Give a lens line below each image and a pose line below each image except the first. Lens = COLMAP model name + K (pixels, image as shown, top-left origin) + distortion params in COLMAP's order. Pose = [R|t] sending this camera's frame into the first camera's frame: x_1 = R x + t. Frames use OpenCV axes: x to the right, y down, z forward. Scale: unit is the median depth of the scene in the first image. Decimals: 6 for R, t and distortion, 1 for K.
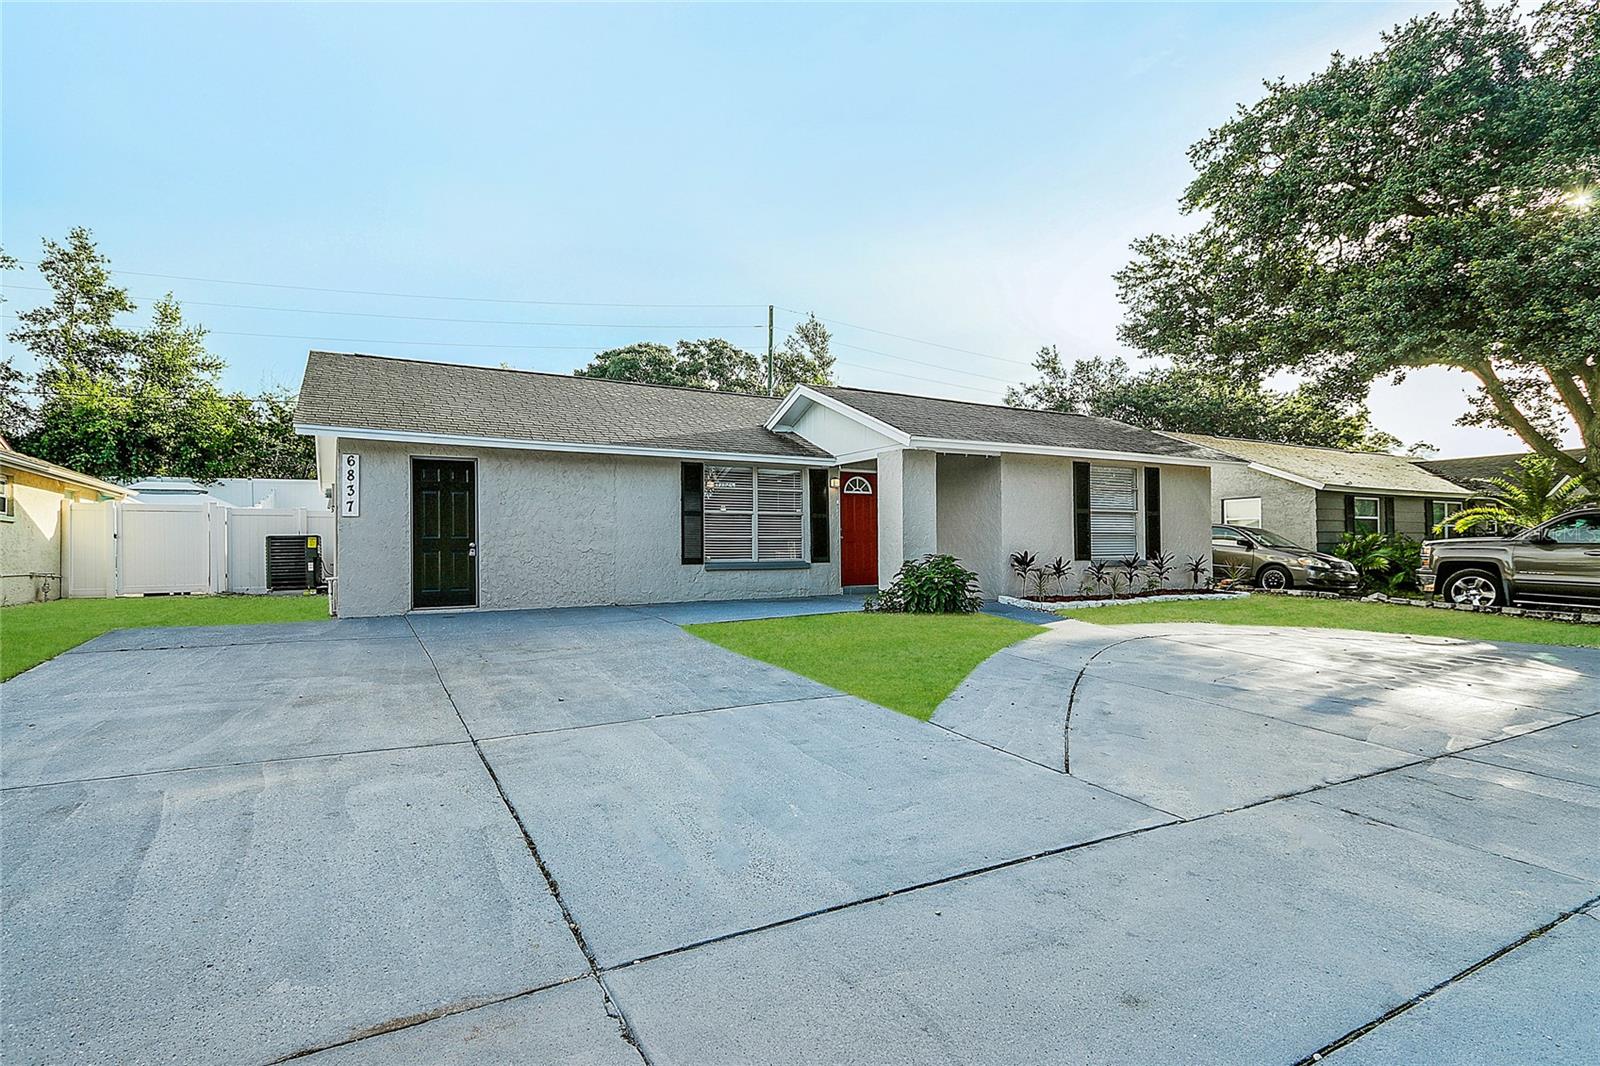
lens RADIAL K [[791.4, 0, 800.0], [0, 791.4, 533.0], [0, 0, 1]] dist [-0.000171, -0.000315]
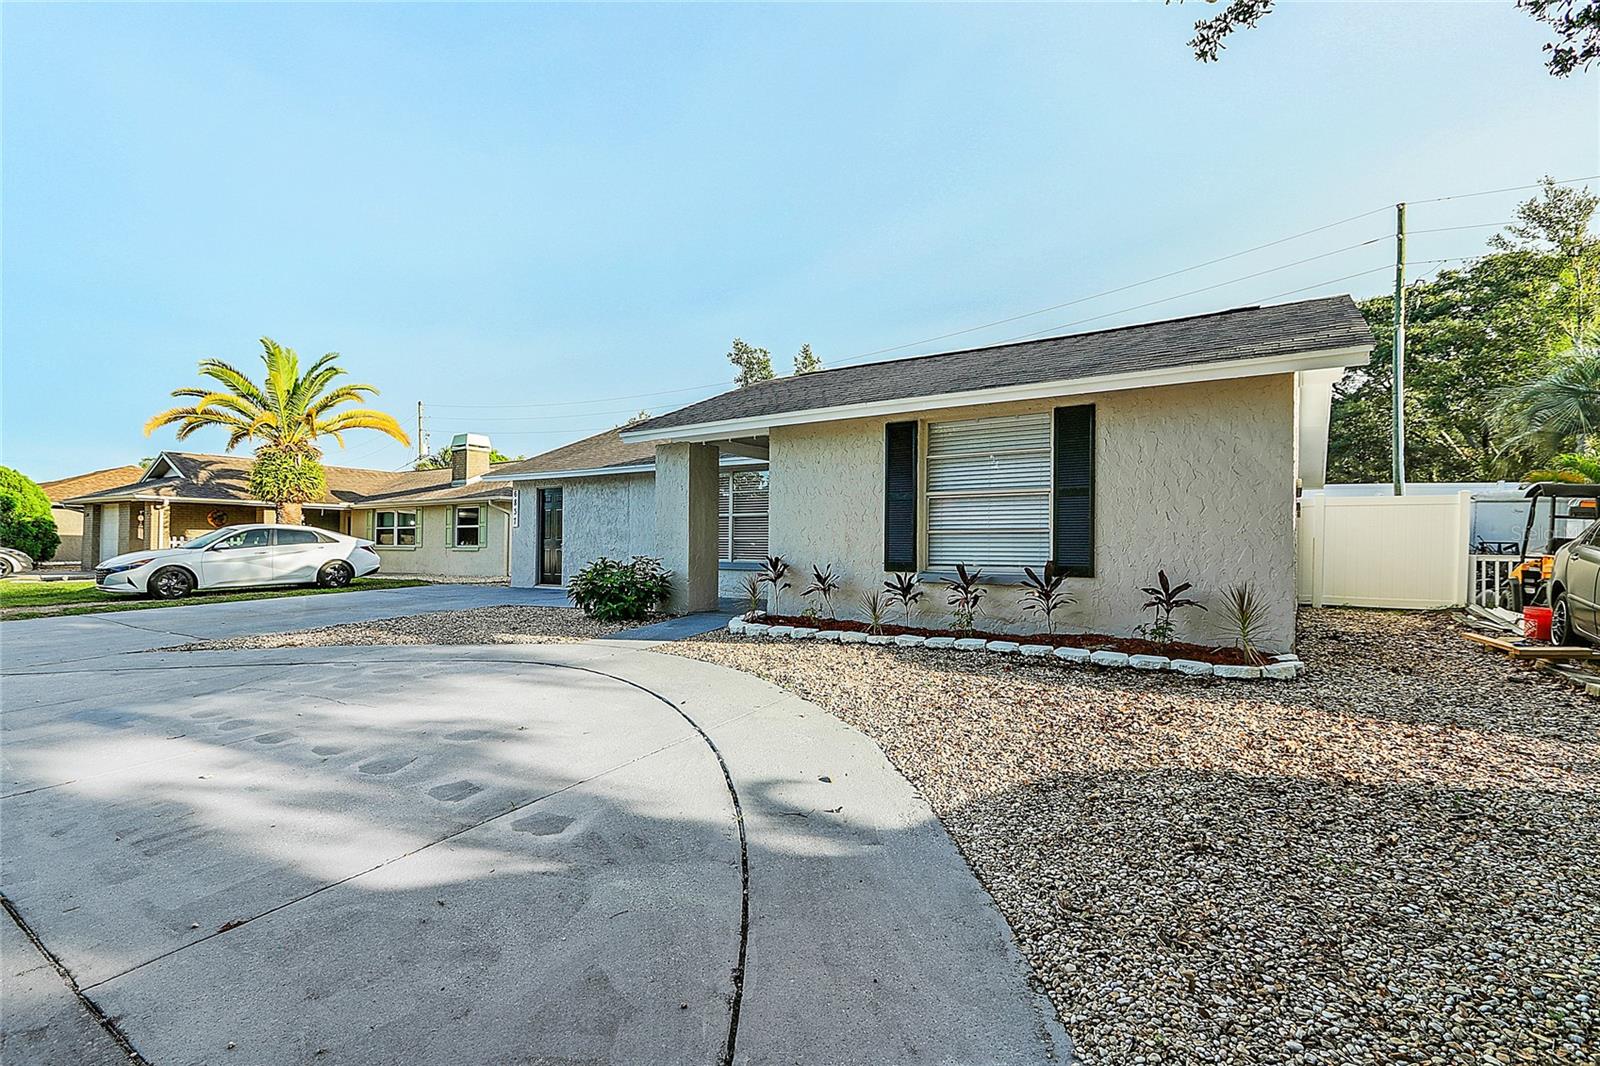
lens RADIAL K [[743.1, 0, 791.5], [0, 743.1, 543.2], [0, 0, 1]] dist [0.001782, -0.000497]
pose [[0.445263, 0.001798, -0.895398, 0.854808], [0.006504, 0.999965, 0.005243, 0.006895], [0.895376, -0.008158, 0.445236, 0.636359]]
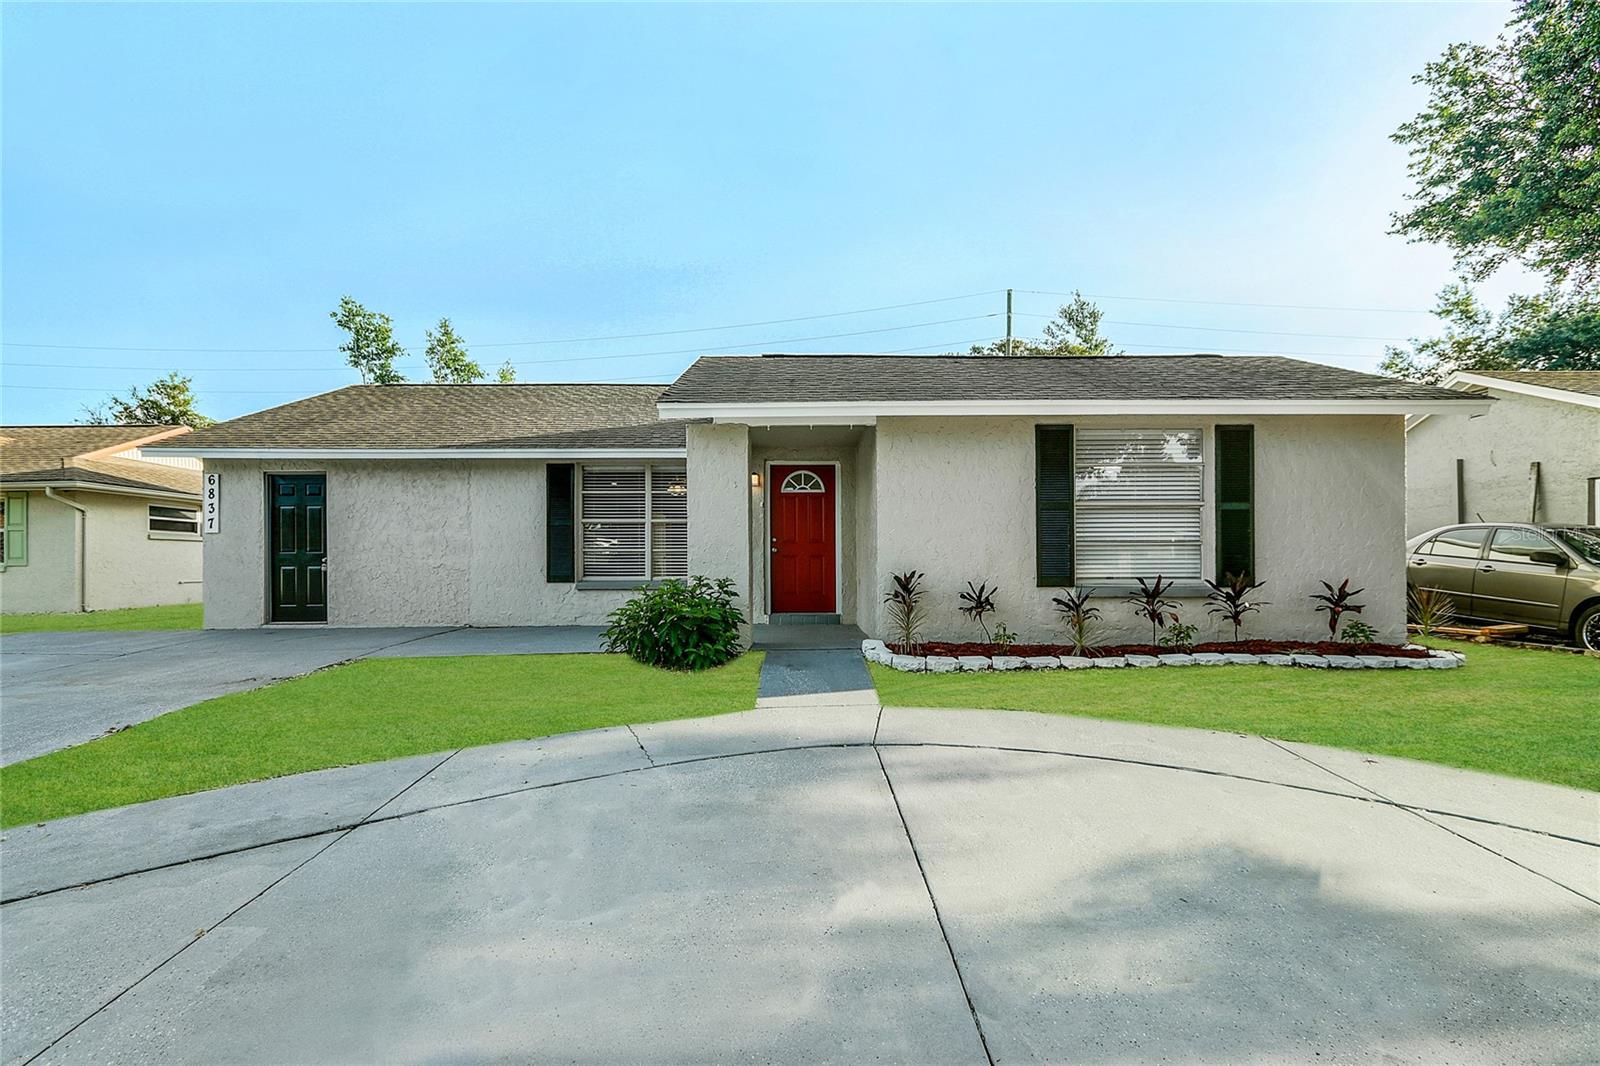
lens RADIAL K [[740.3, 0, 797.9], [0, 740.3, 552.0], [0, 0, 1]] dist [0.003245, -0.000064]
pose [[0.871676, -0.002251, -0.490077, 0.456256], [0.007619, 0.999931, 0.008958, 0.001043], [0.490023, -0.011542, 0.871633, 0.405245]]
